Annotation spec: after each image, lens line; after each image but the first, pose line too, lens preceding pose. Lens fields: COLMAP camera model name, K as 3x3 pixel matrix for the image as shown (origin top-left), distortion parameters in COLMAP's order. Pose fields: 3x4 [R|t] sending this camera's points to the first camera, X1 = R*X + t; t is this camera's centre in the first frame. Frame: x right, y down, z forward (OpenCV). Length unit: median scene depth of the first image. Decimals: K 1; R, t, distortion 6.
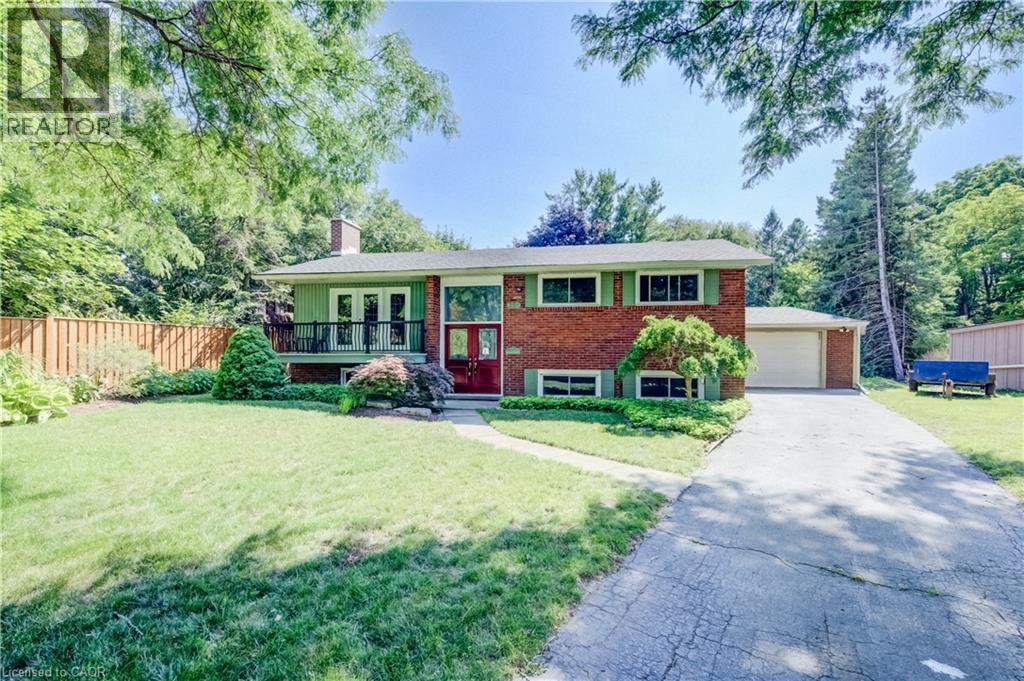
lens RADIAL K [[467.1, 0, 505.7], [0, 467.1, 343.7], [0, 0, 1]] dist [0.016133, 0.001337]
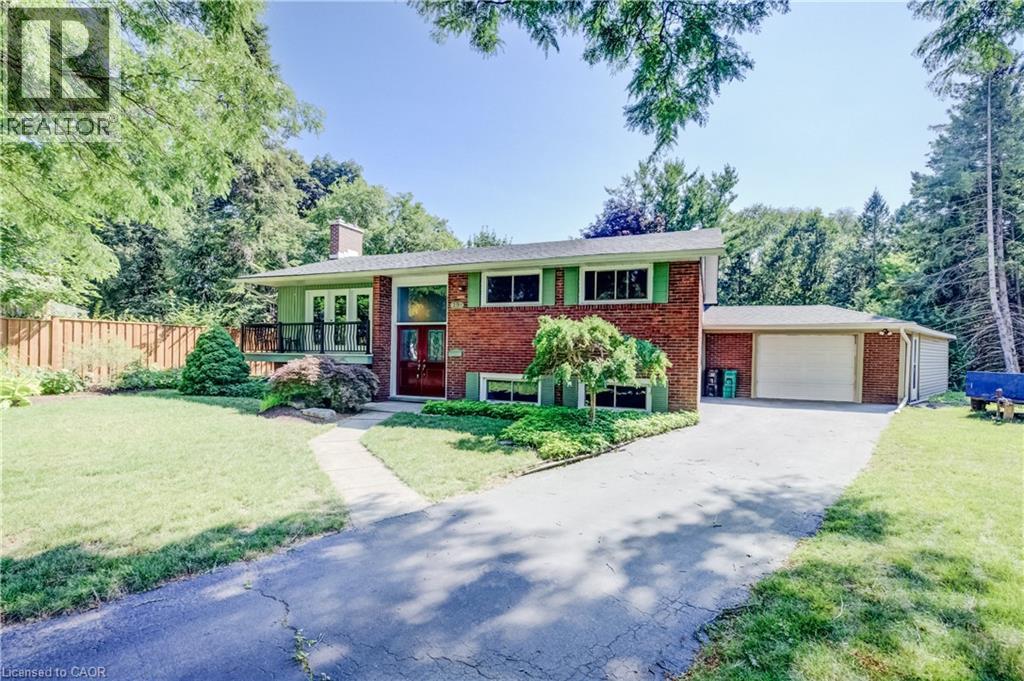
lens RADIAL K [[467.1, 0, 506.2], [0, 467.1, 347.4], [0, 0, 1]] dist [0.016133, 0.001337]
pose [[0.979662, 0.010958, -0.200355, 0.296049], [-0.009784, 0.999929, 0.006847, -0.003479], [0.200415, -0.004747, 0.979700, 0.078746]]
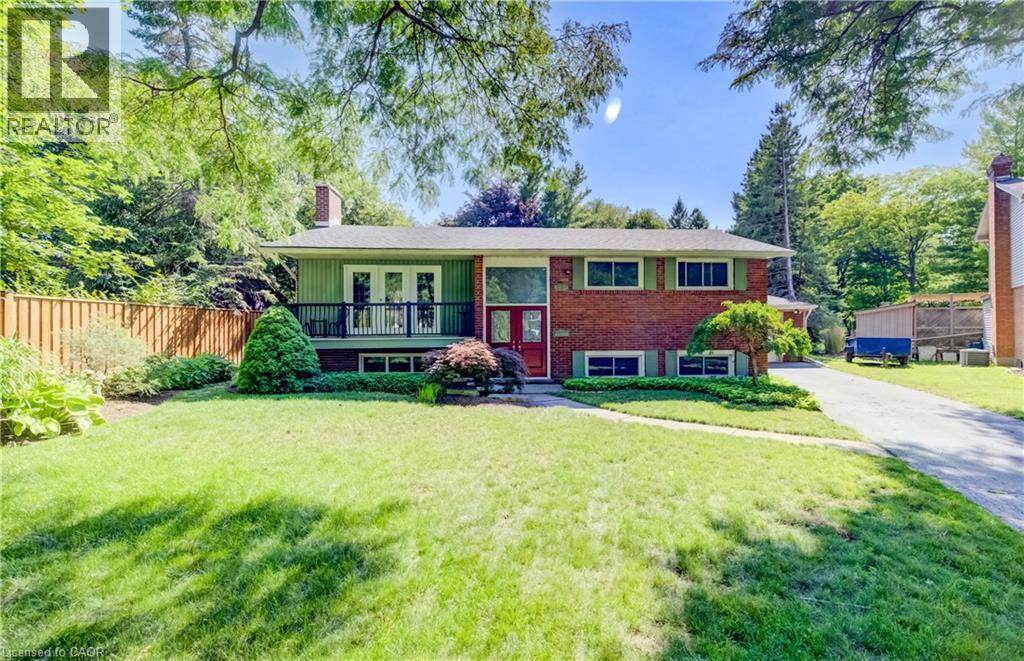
lens RADIAL K [[486.8, 0, 517.8], [0, 486.8, 319.6], [0, 0, 1]] dist [0.016827, 0.000836]
pose [[0.964764, -0.002112, 0.263109, -0.333144], [0.003479, 0.999983, -0.004727, -0.008749], [-0.263095, 0.005476, 0.964754, 0.019104]]
